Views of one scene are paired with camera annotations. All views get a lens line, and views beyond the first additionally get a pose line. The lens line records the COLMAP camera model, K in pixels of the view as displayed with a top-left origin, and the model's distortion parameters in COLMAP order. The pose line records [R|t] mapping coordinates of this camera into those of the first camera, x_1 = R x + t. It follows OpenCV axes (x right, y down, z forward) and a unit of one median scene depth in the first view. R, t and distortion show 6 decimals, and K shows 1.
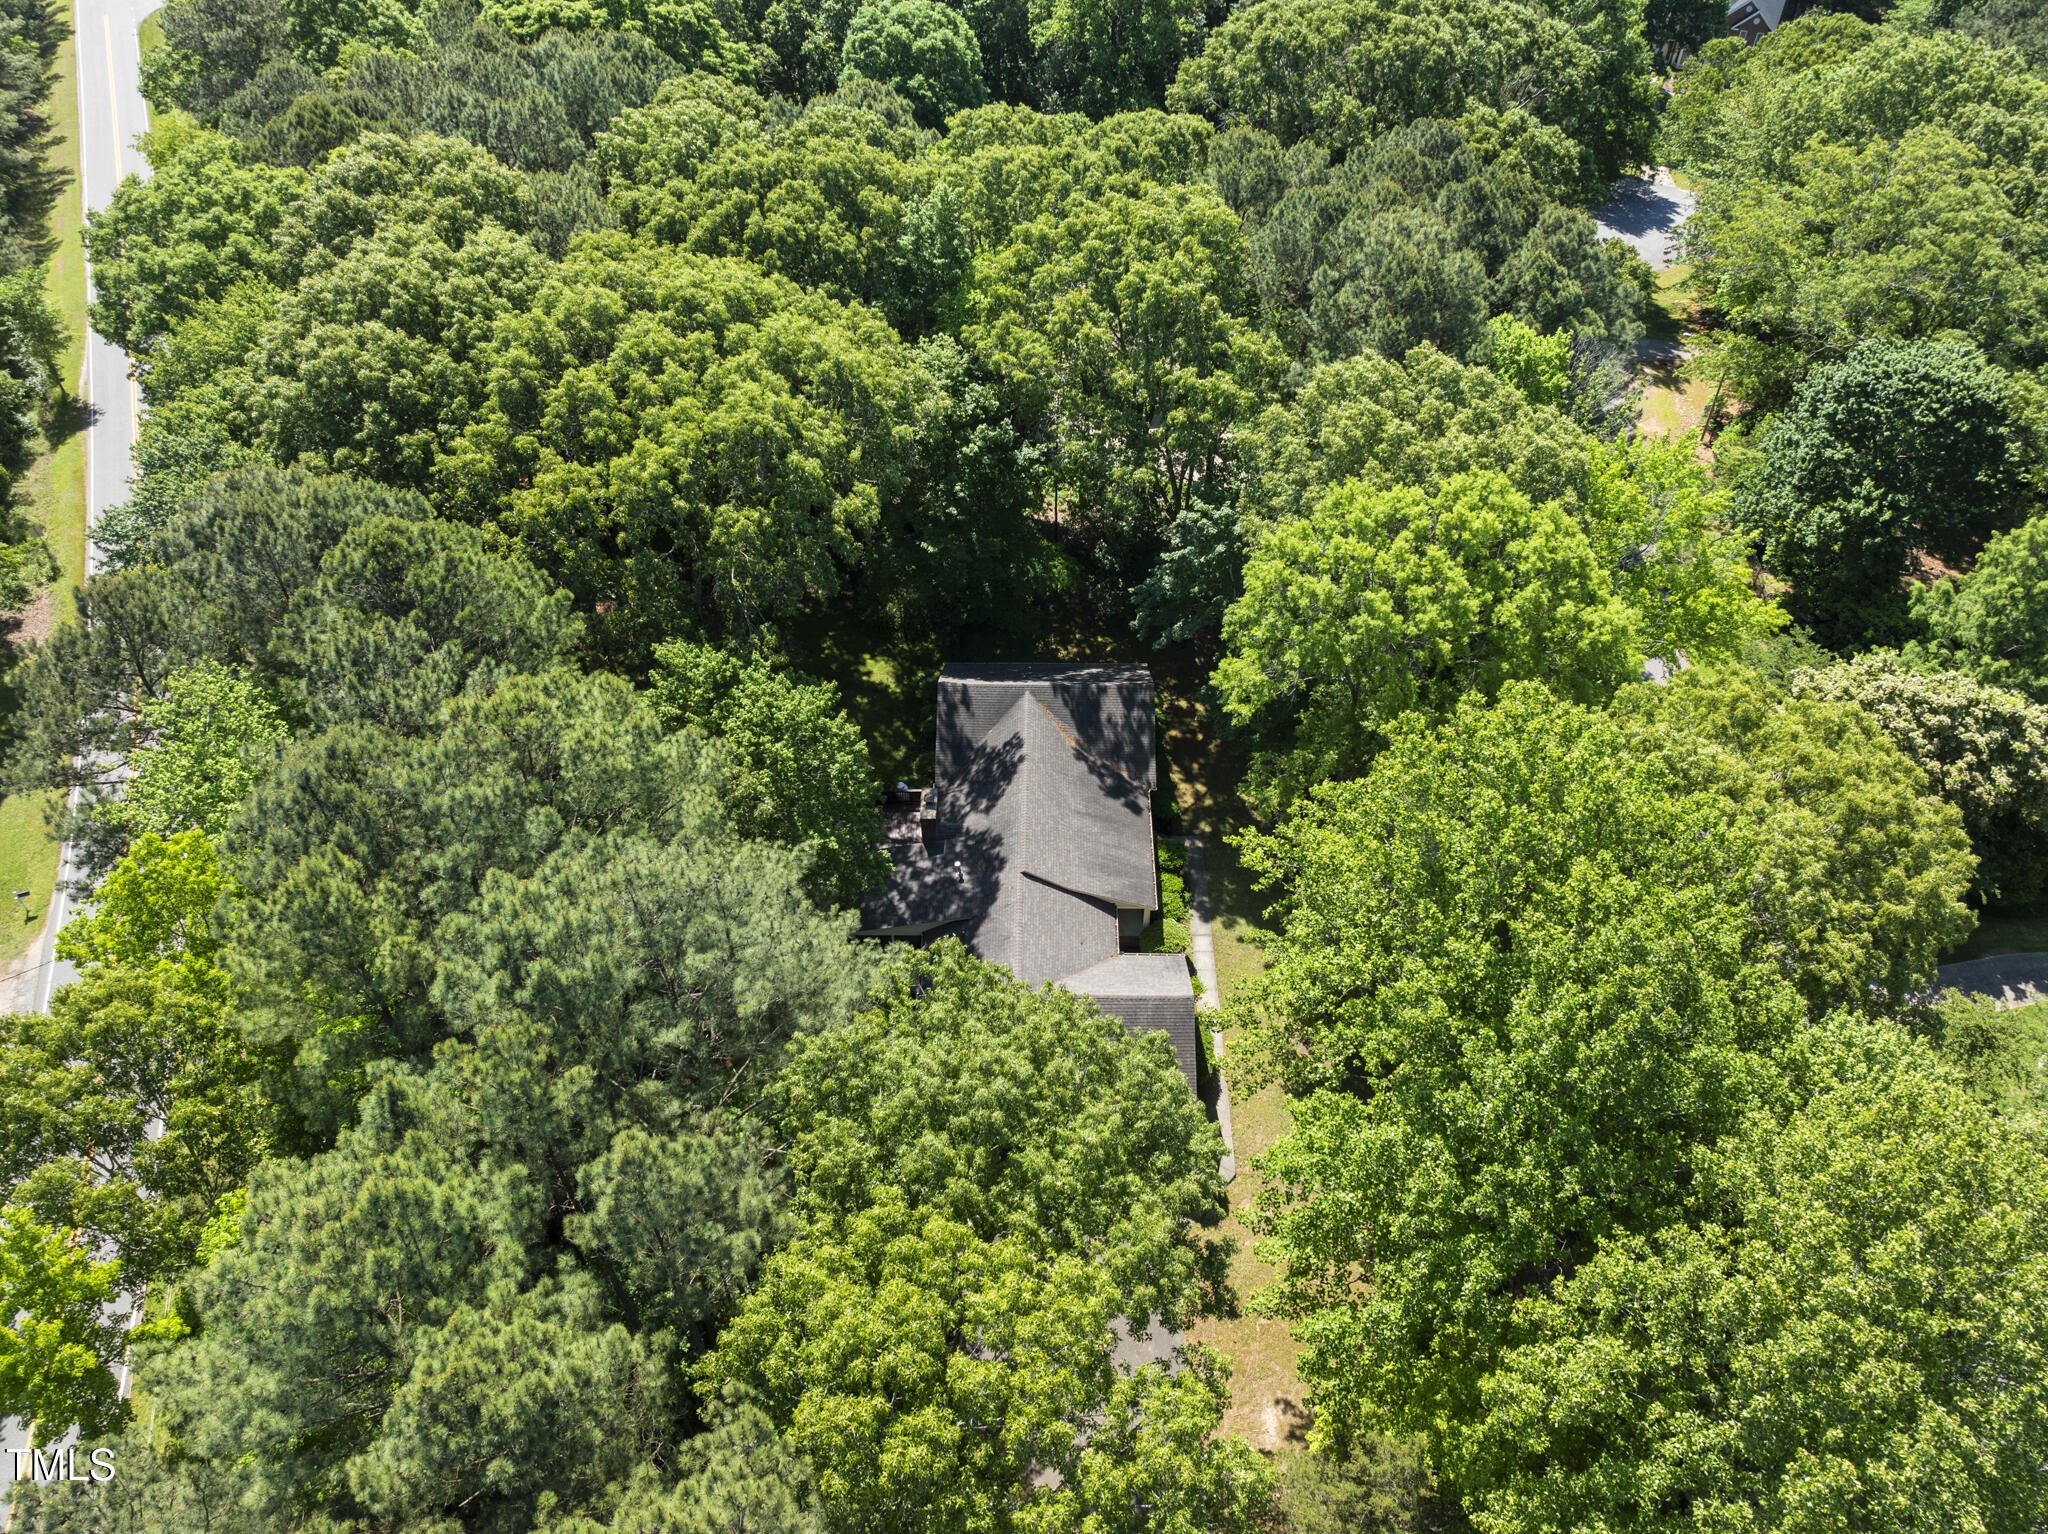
lens RADIAL K [[1456.7, 0, 1026.3], [0, 1456.7, 769.6], [0, 0, 1]] dist [-0.011372, -0.000210]
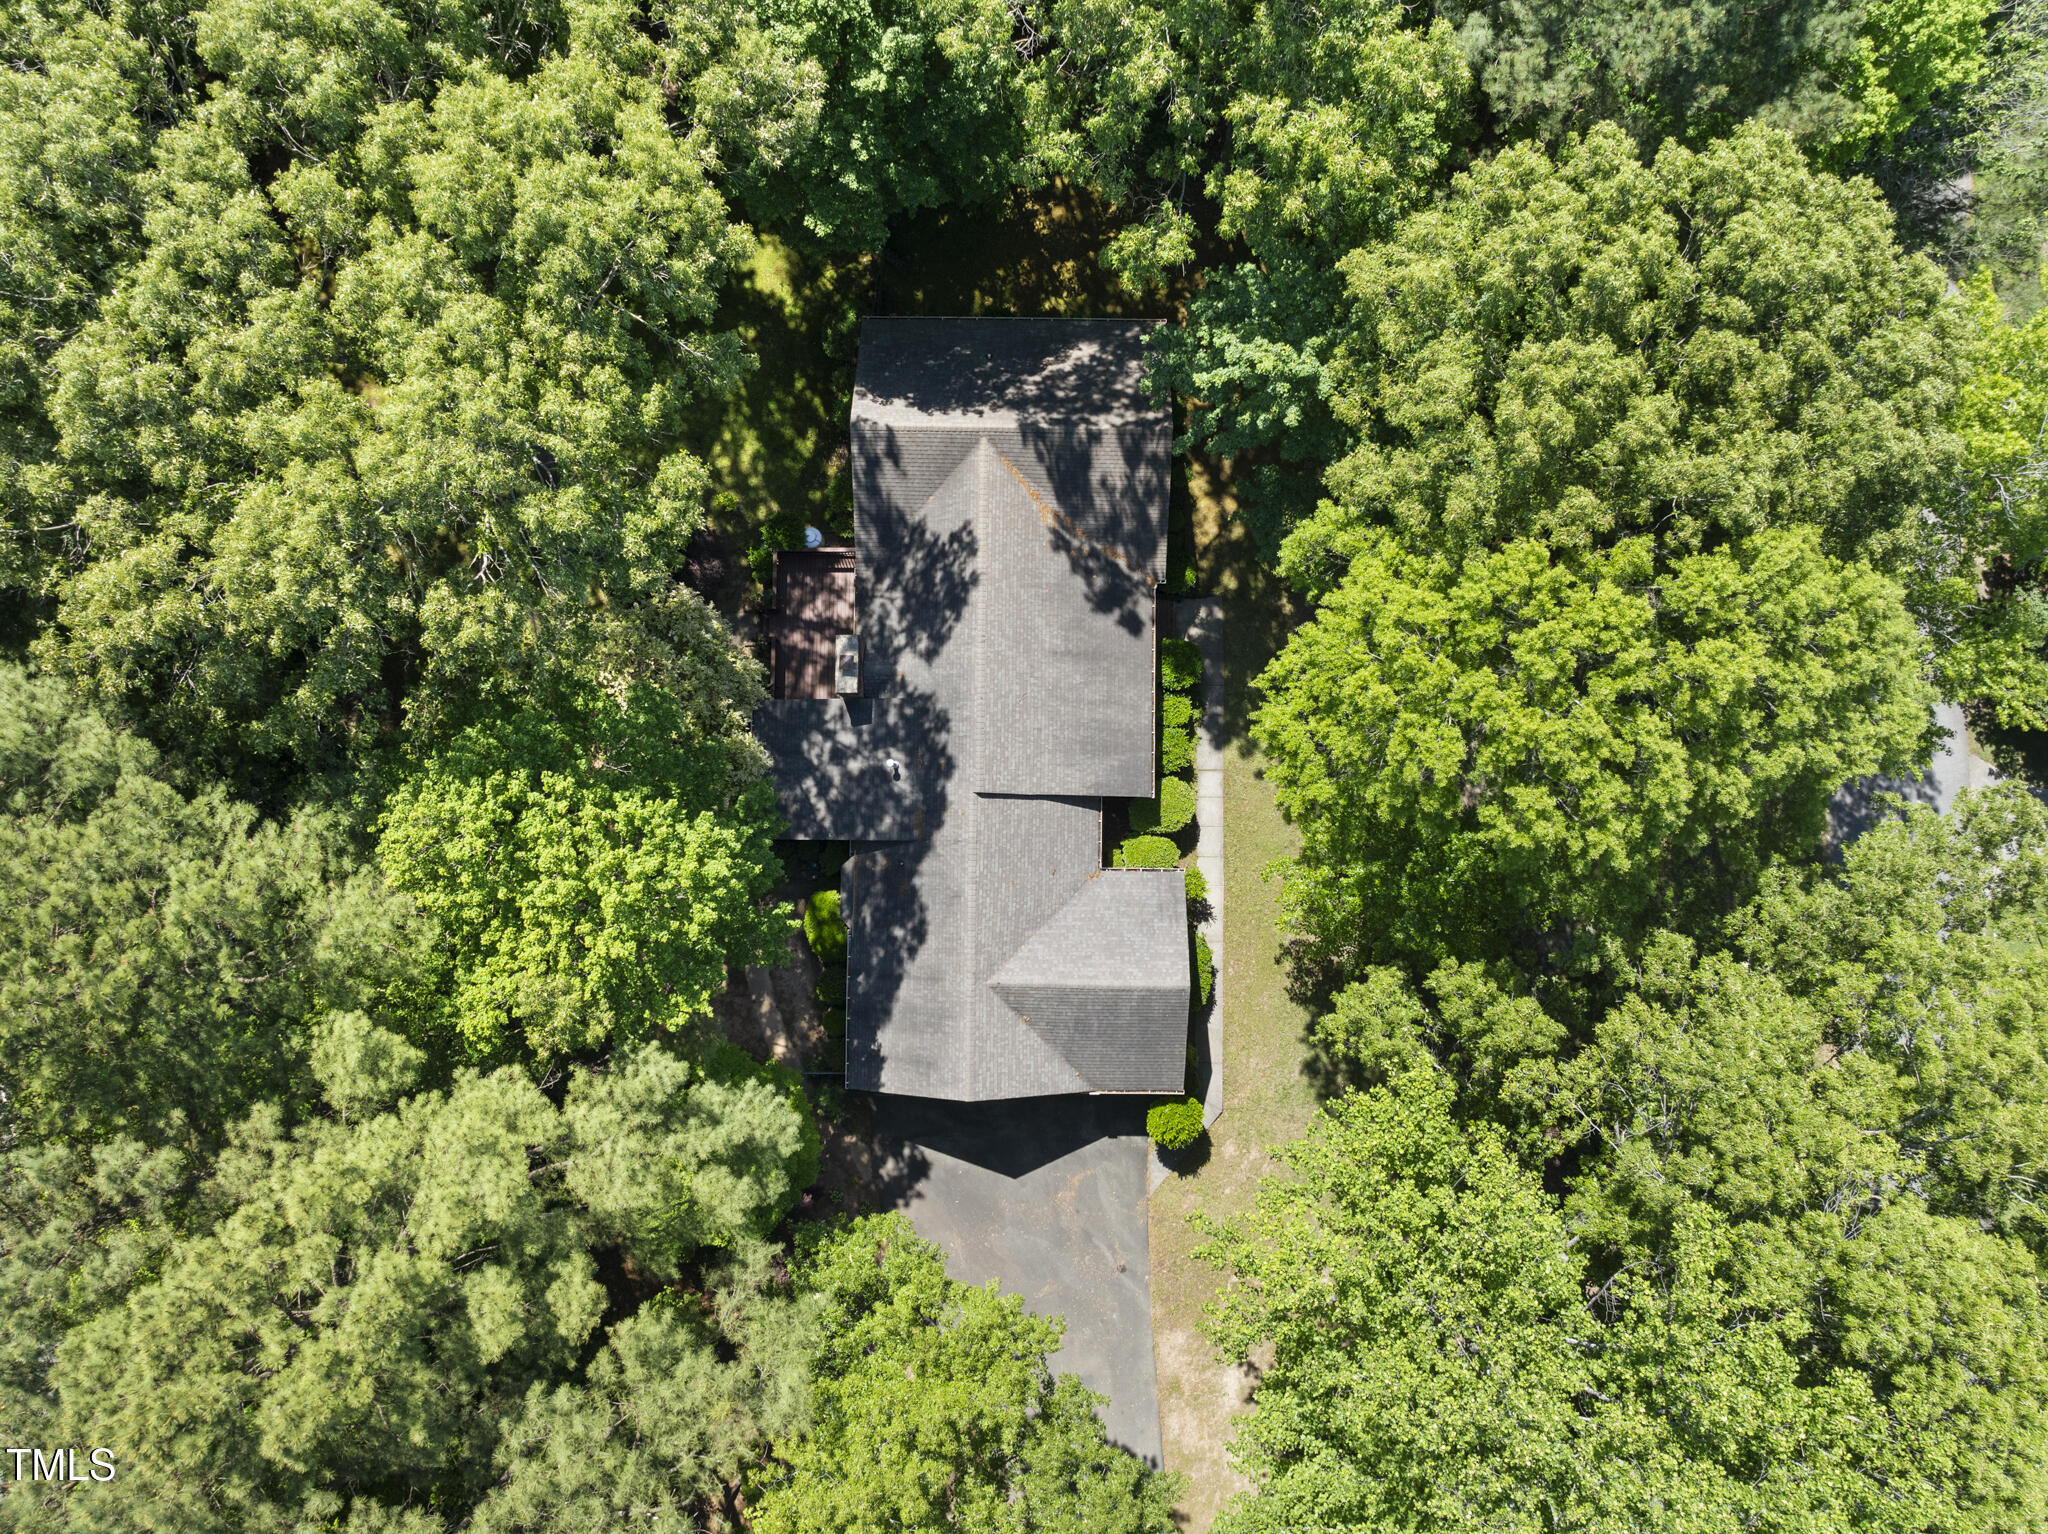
lens RADIAL K [[1456.7, 0, 1021.4], [0, 1456.7, 766.6], [0, 0, 1]] dist [-0.011372, -0.000210]
pose [[0.999995, -0.000719, -0.003010, 0.020989], [0.002542, 0.745481, 0.666522, -0.404441], [0.001764, -0.666526, 0.745479, 0.412301]]
